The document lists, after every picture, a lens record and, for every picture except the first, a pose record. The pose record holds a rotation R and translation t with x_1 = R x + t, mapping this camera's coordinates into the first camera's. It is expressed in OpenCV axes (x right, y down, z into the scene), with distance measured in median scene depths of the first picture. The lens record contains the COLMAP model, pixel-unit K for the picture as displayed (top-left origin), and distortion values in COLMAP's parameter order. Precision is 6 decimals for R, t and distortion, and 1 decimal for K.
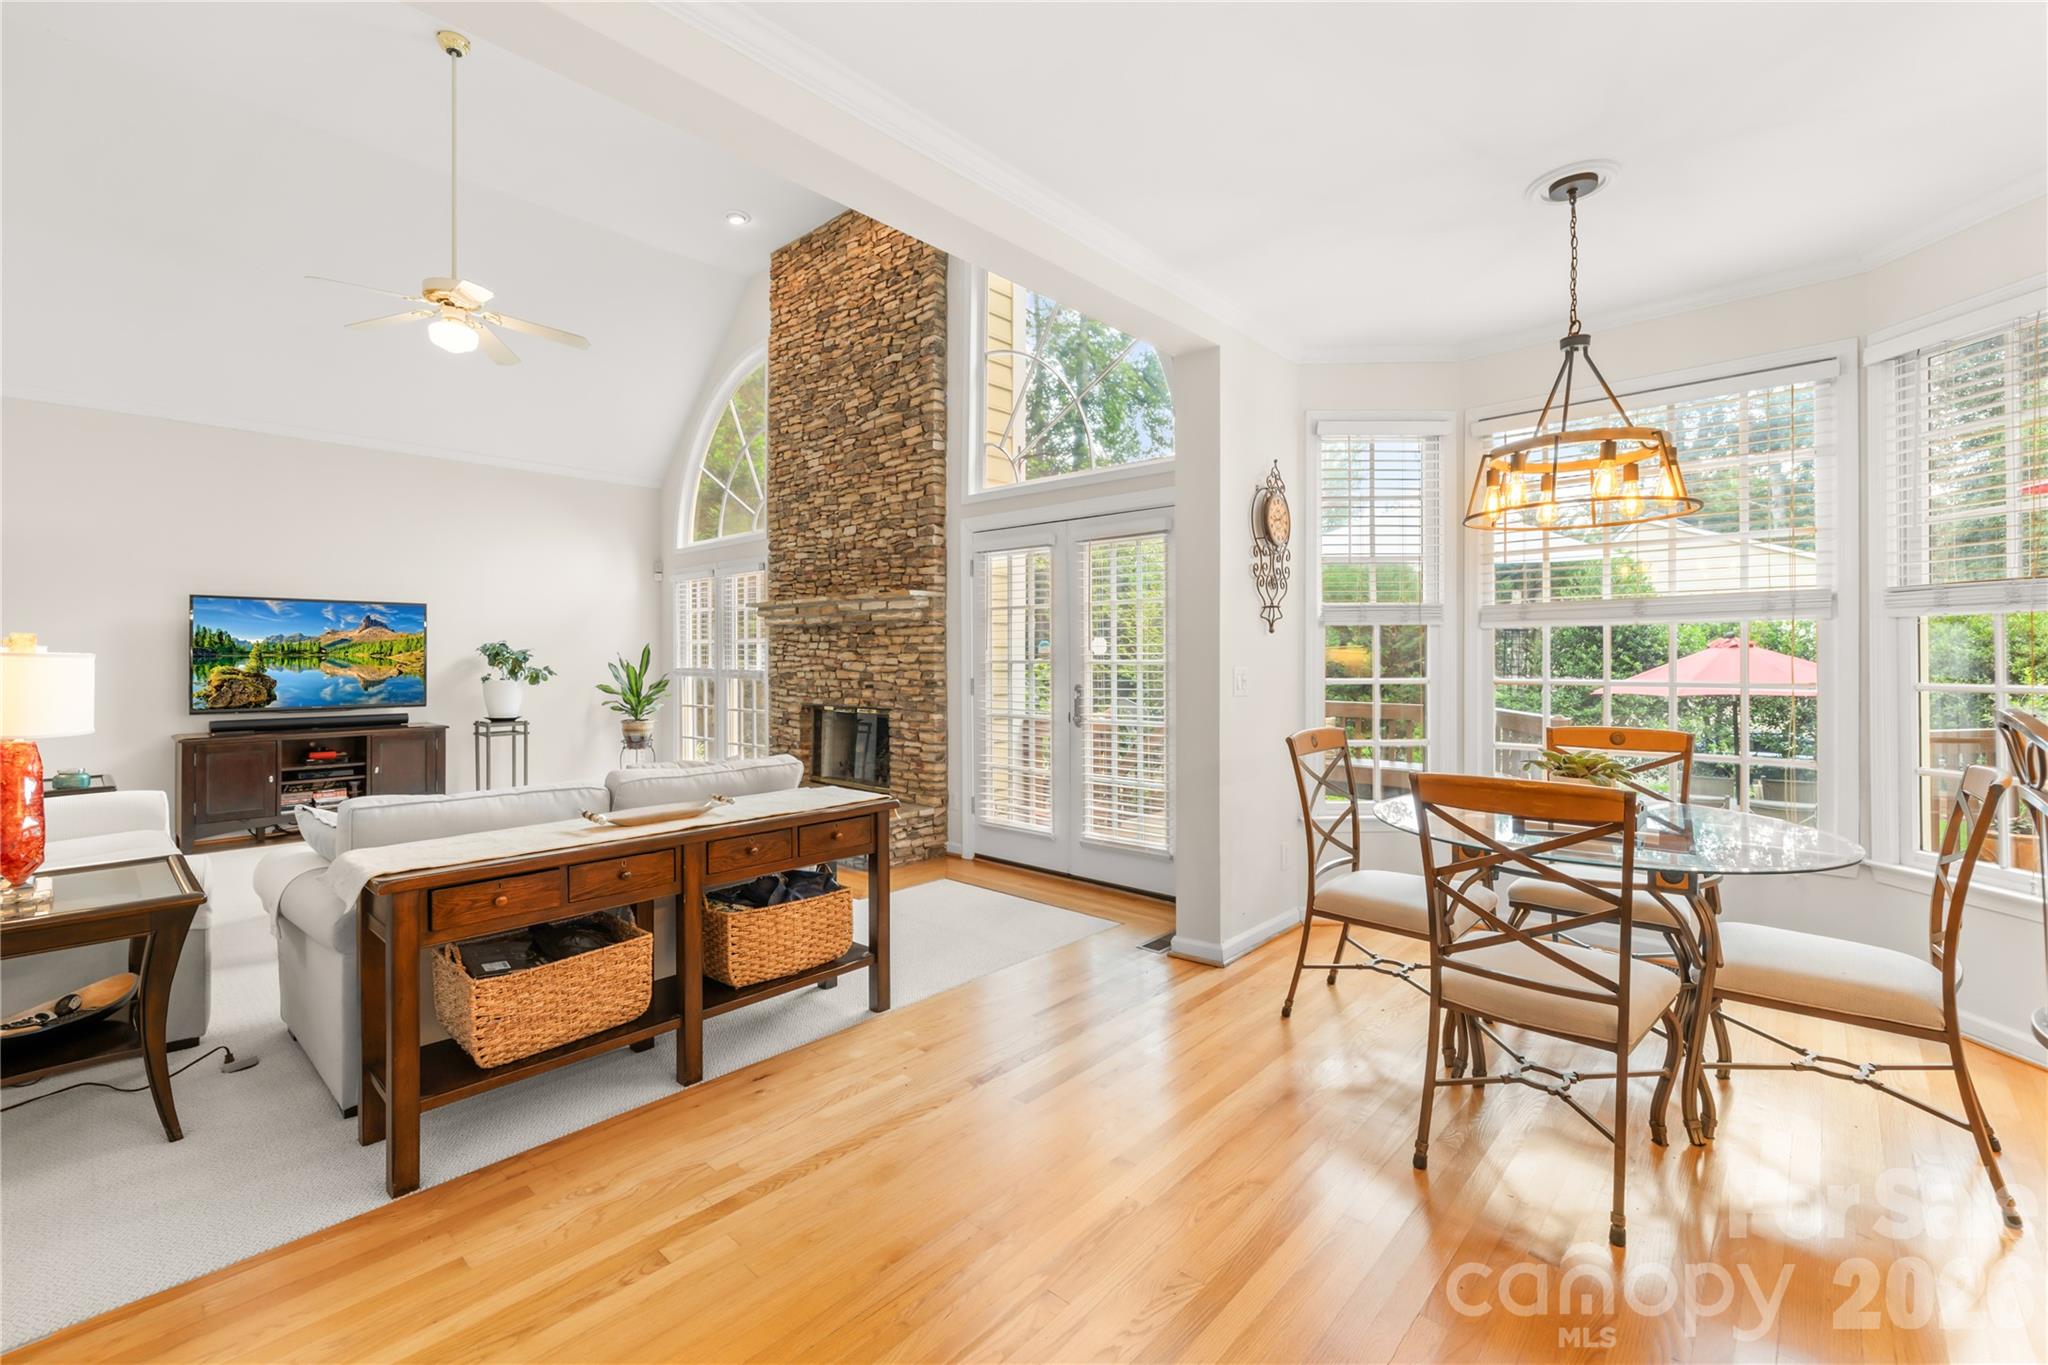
lens RADIAL K [[870.9, 0, 1014.7], [0, 870.9, 672.1], [0, 0, 1]] dist [-0.001932, -0.000215]
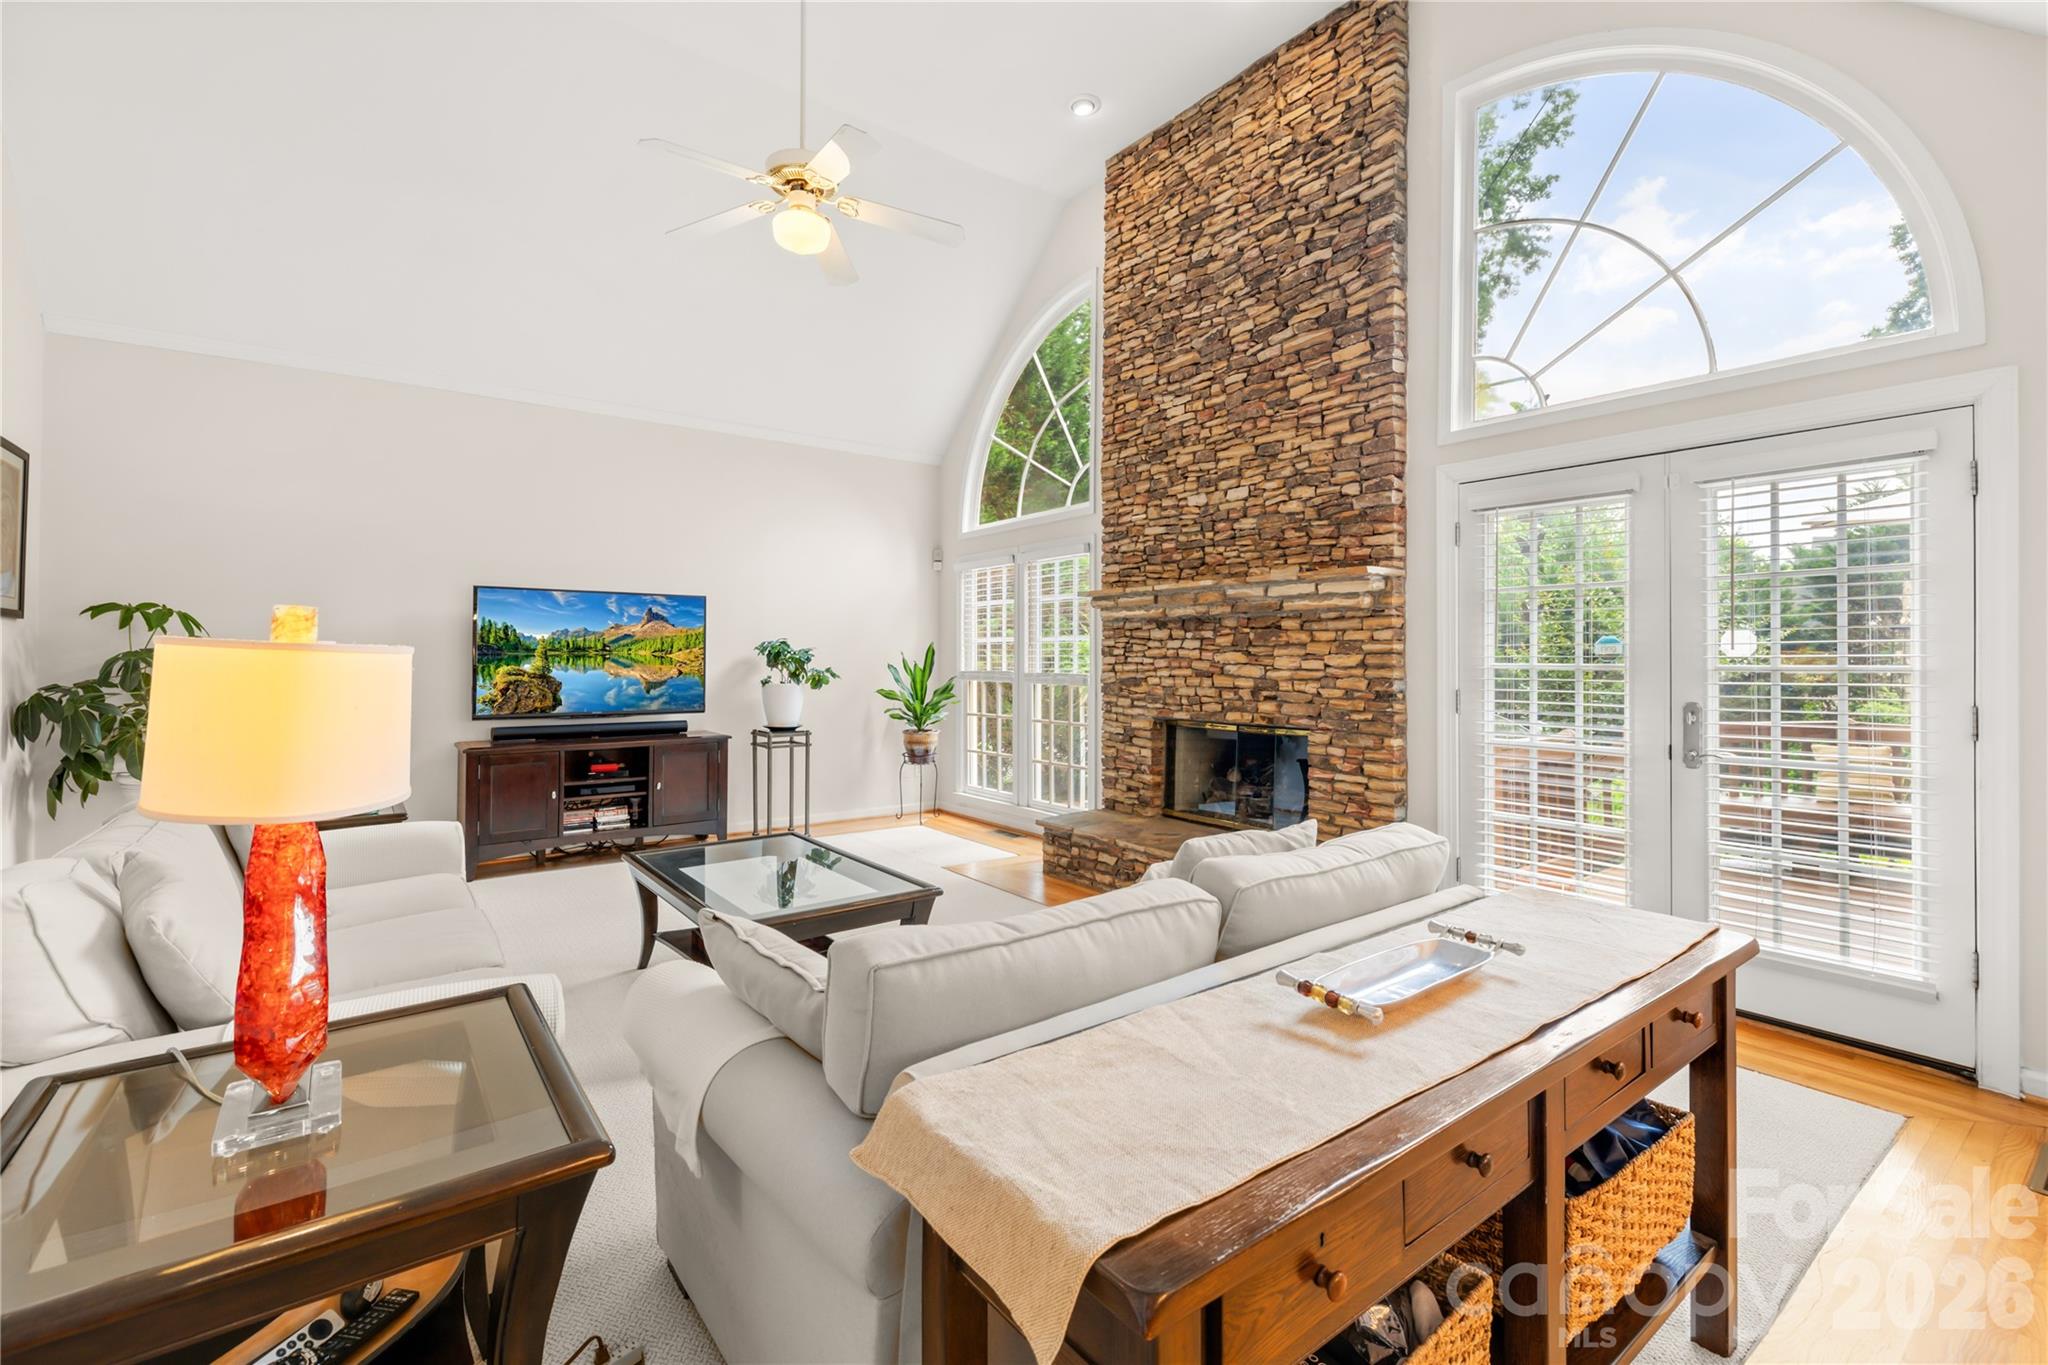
lens RADIAL K [[870.9, 0, 1033.0], [0, 870.9, 671.6], [0, 0, 1]] dist [-0.001932, -0.000215]
pose [[0.986721, 0.007199, -0.162263, -0.235914], [-0.007705, 0.999967, -0.002491, -0.002666], [0.162240, 0.003708, 0.986744, 0.211777]]
